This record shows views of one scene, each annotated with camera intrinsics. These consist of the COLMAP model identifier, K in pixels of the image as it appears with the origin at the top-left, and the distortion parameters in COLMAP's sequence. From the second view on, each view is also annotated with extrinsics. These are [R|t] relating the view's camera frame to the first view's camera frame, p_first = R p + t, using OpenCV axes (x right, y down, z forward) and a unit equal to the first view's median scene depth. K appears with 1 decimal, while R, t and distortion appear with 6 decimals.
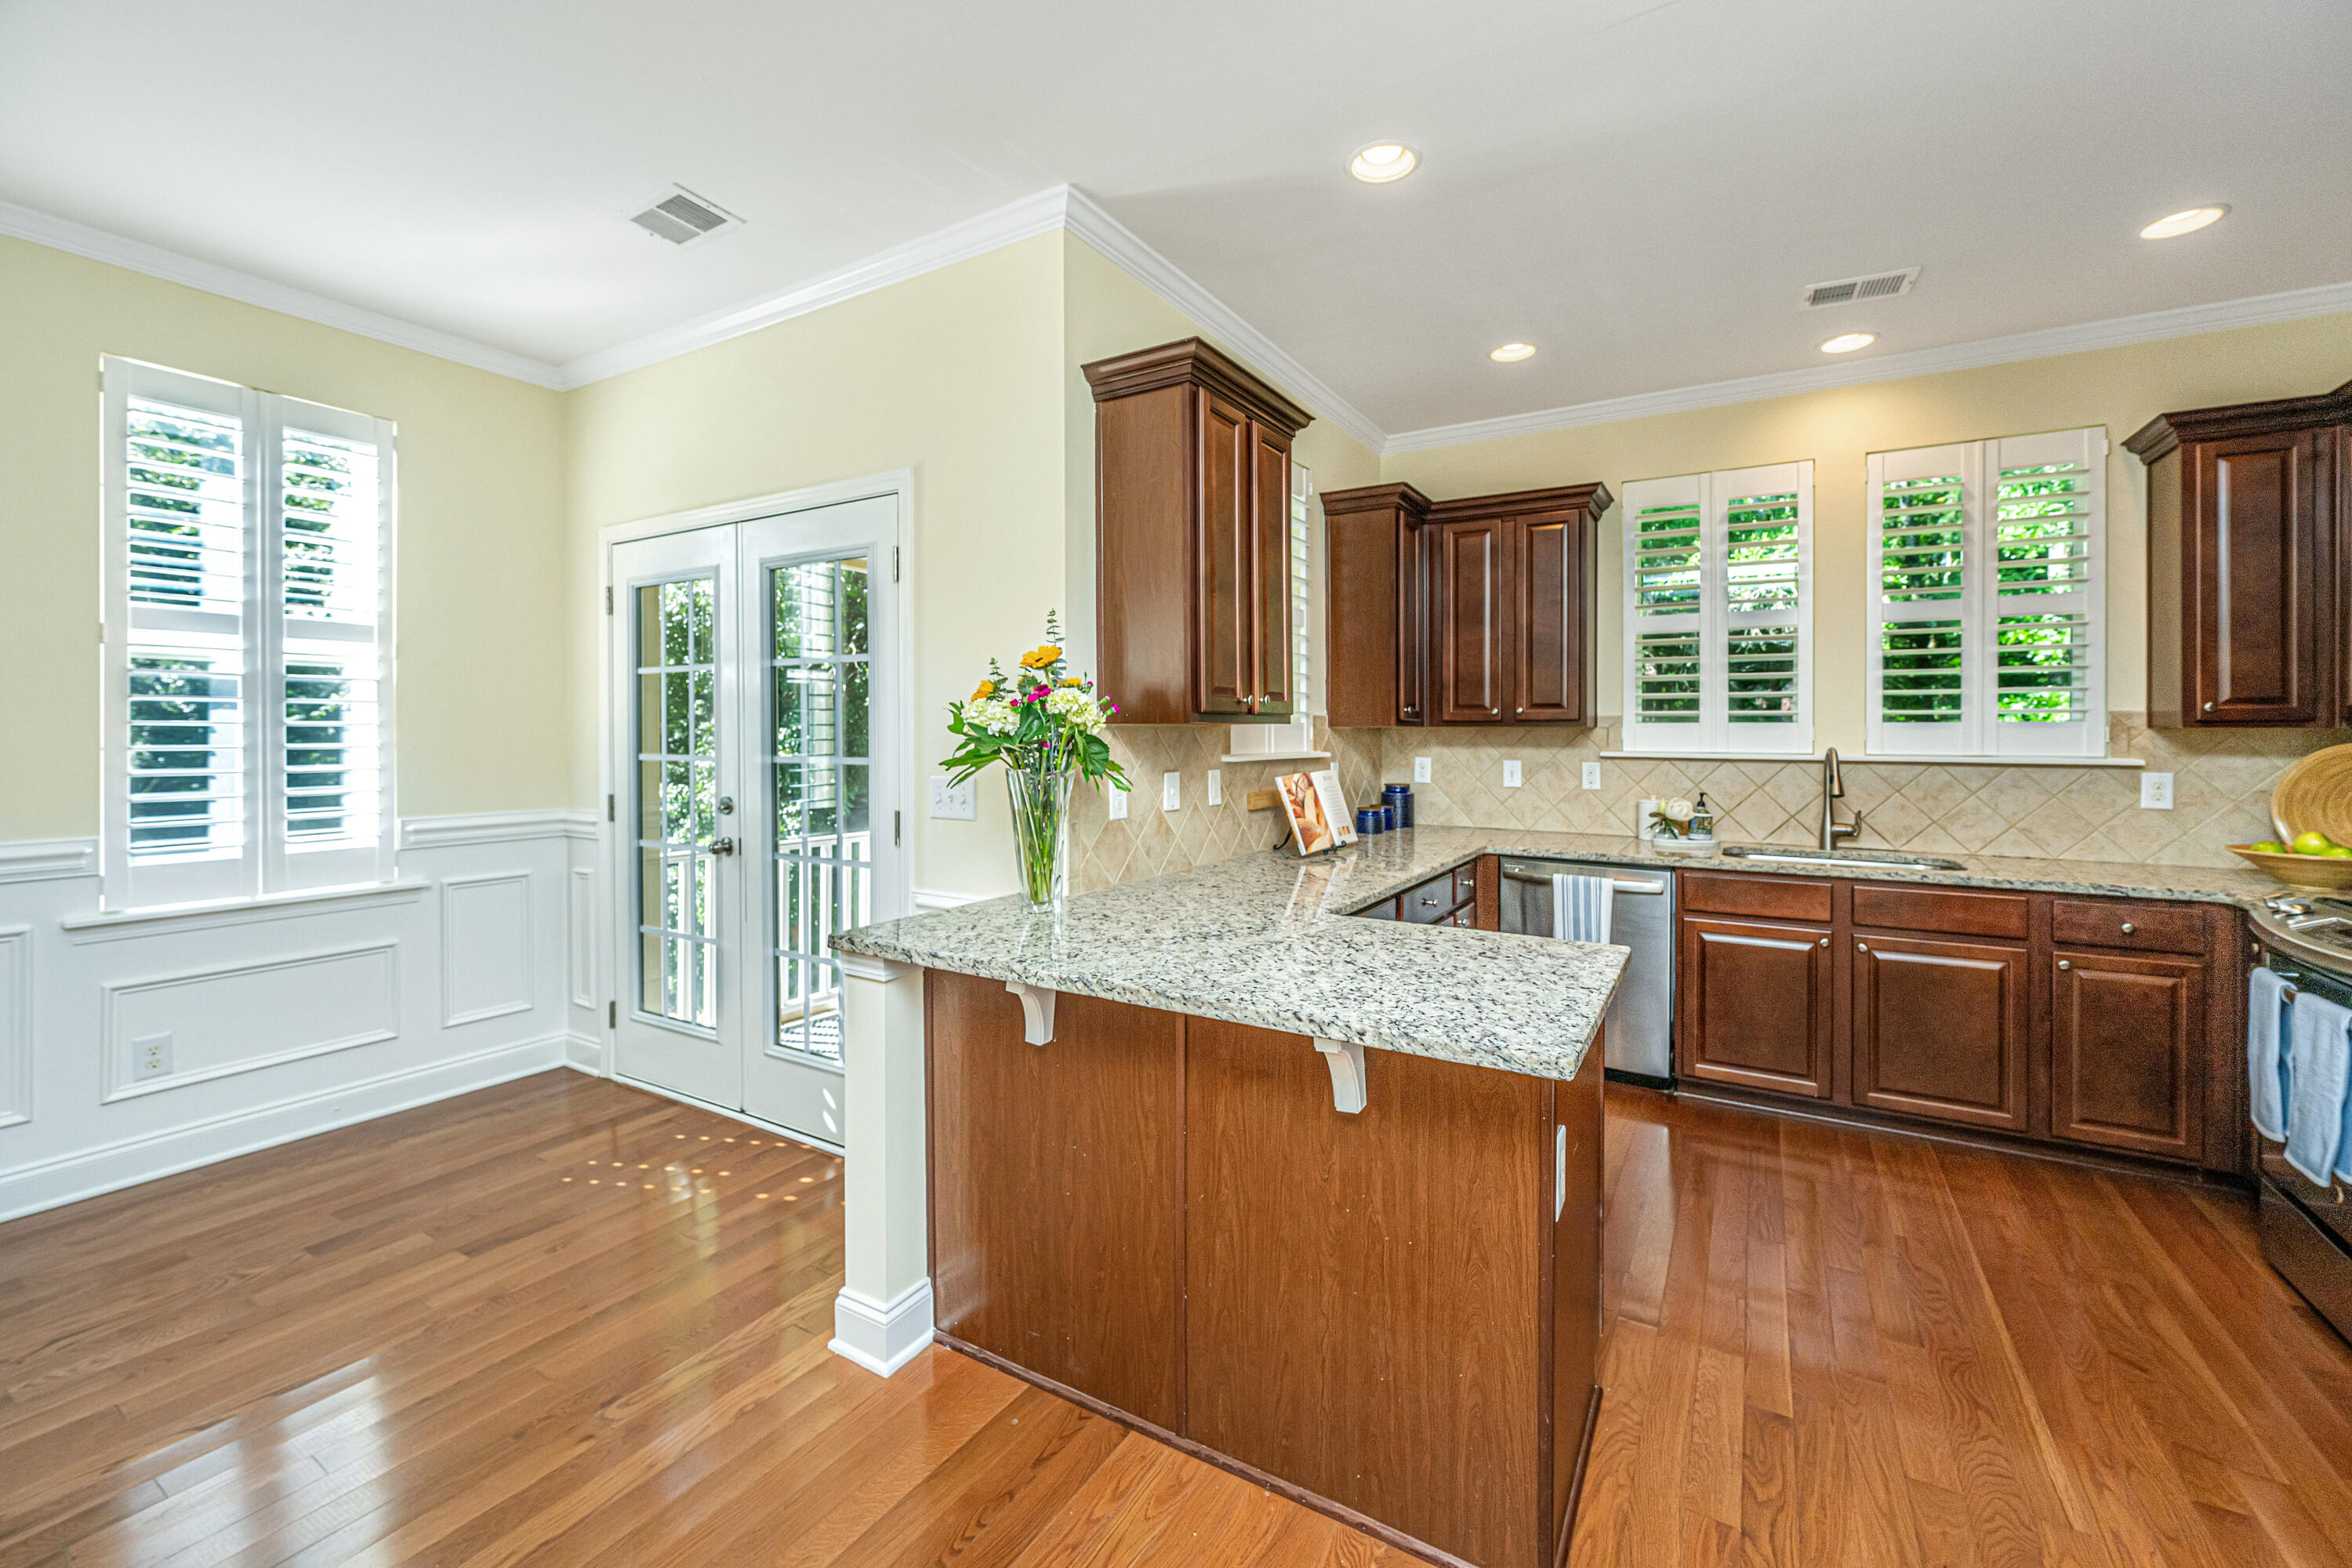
lens RADIAL K [[954.3, 0, 1160.9], [0, 954.3, 733.3], [0, 0, 1]] dist [-0.001266, 0.000538]
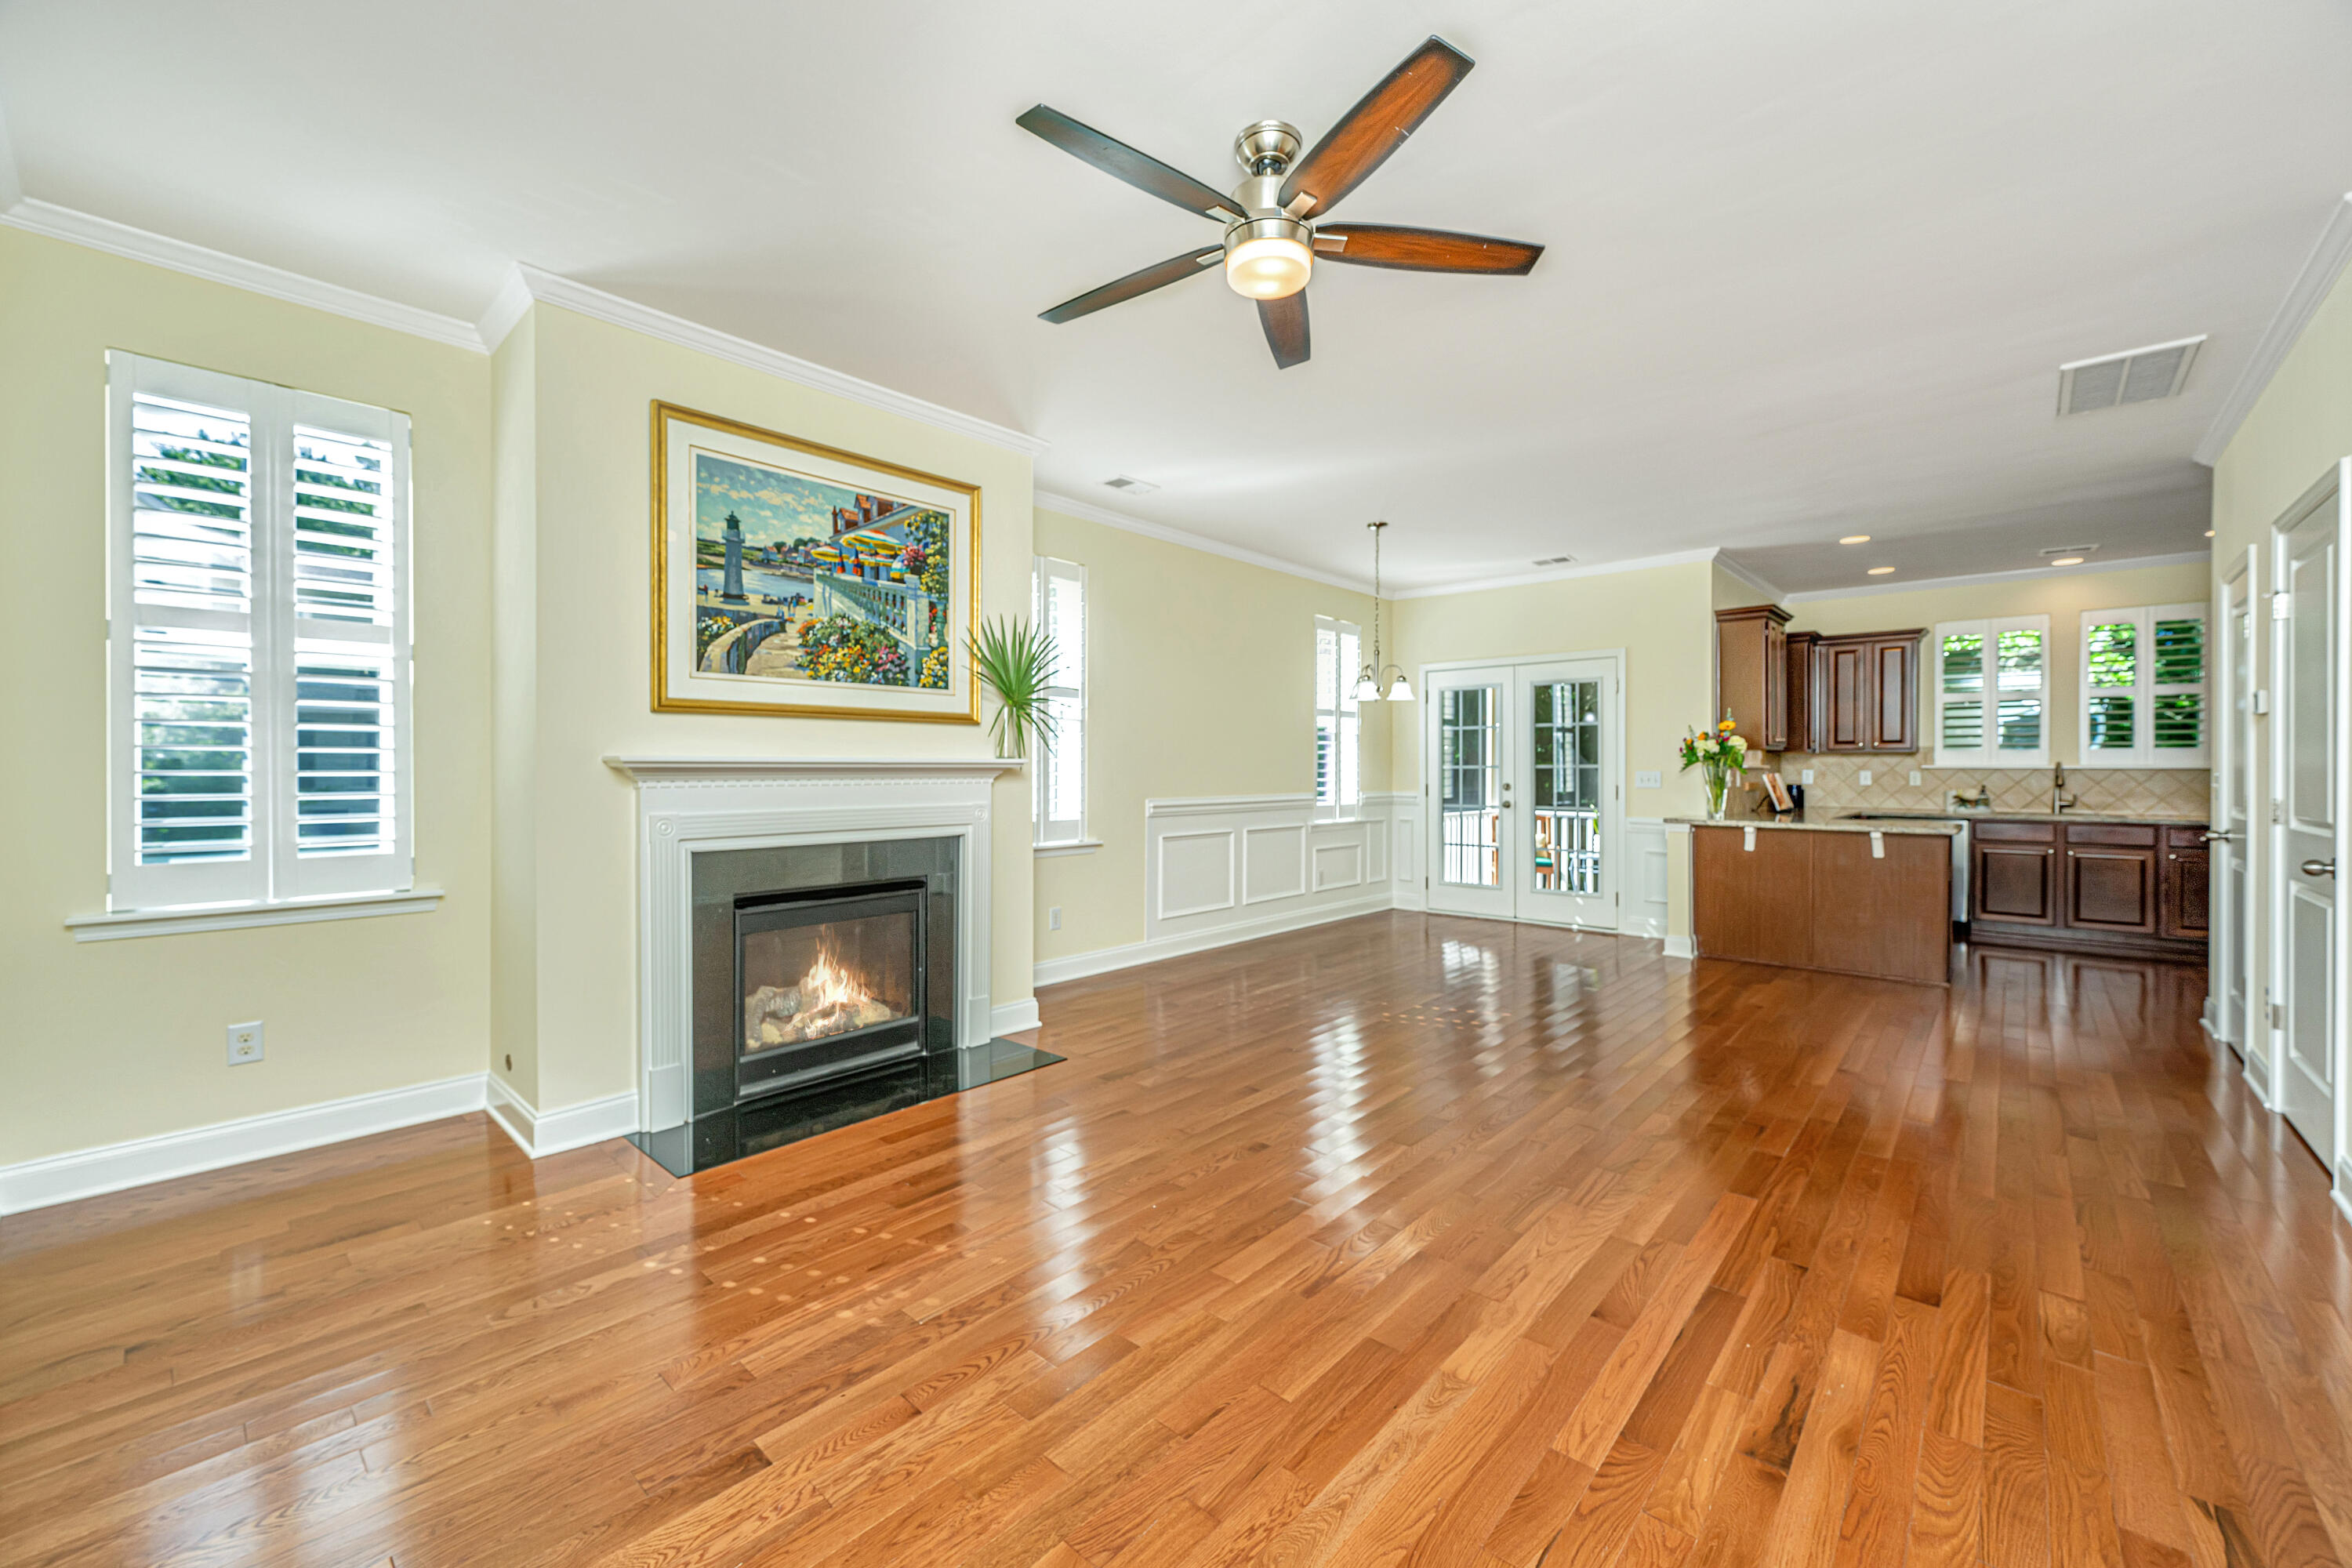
lens RADIAL K [[954.3, 0, 1158.1], [0, 954.3, 753.4], [0, 0, 1]] dist [-0.001266, 0.000538]
pose [[0.982185, -0.002839, -0.187894, -0.789958], [0.000026, 0.999888, -0.014971, 0.027719], [0.187916, 0.014700, 0.982075, -1.346599]]
